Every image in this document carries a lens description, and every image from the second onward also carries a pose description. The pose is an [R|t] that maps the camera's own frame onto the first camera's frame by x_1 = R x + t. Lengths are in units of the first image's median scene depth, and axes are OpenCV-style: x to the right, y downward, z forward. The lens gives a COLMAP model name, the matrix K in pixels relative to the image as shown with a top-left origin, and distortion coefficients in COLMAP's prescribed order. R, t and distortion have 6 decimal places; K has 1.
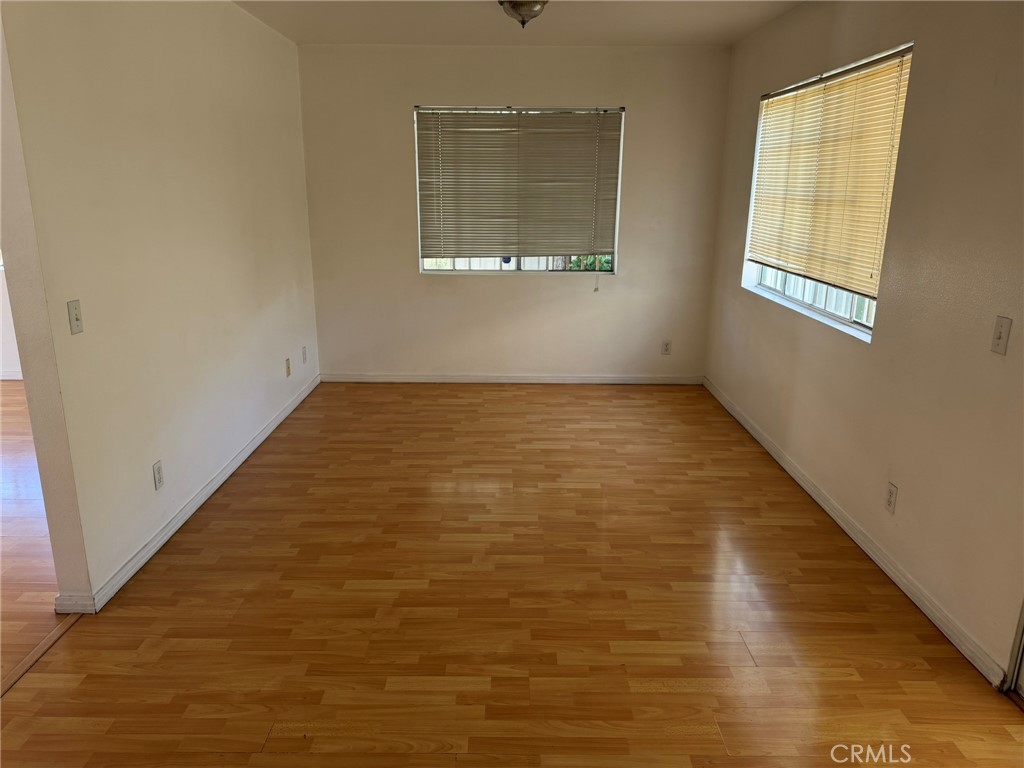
lens RADIAL K [[713.9, 0, 512.0], [0, 713.9, 384.0], [0, 0, 1]] dist [0.139309, -0.202385]
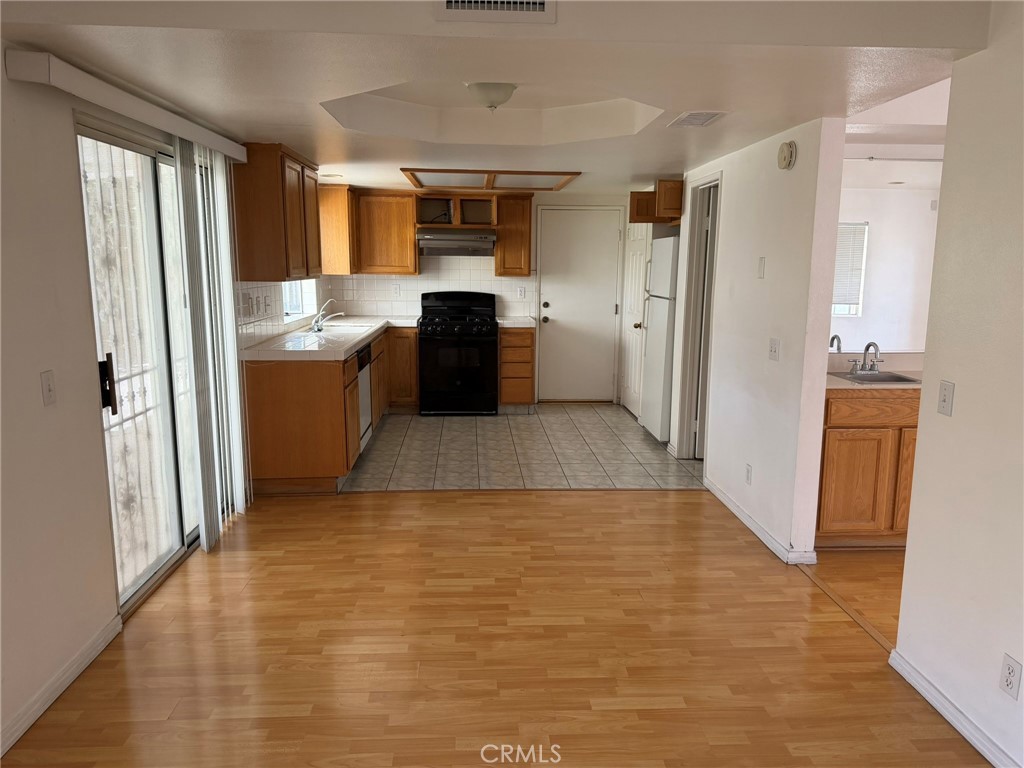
lens RADIAL K [[713.9, 0, 512.0], [0, 713.9, 384.0], [0, 0, 1]] dist [0.139309, -0.202385]
pose [[-0.998422, -0.008524, -0.055503, 0.035146], [-0.031009, 0.907728, 0.418413, -0.484857], [0.046815, 0.419473, -0.906560, 1.794430]]
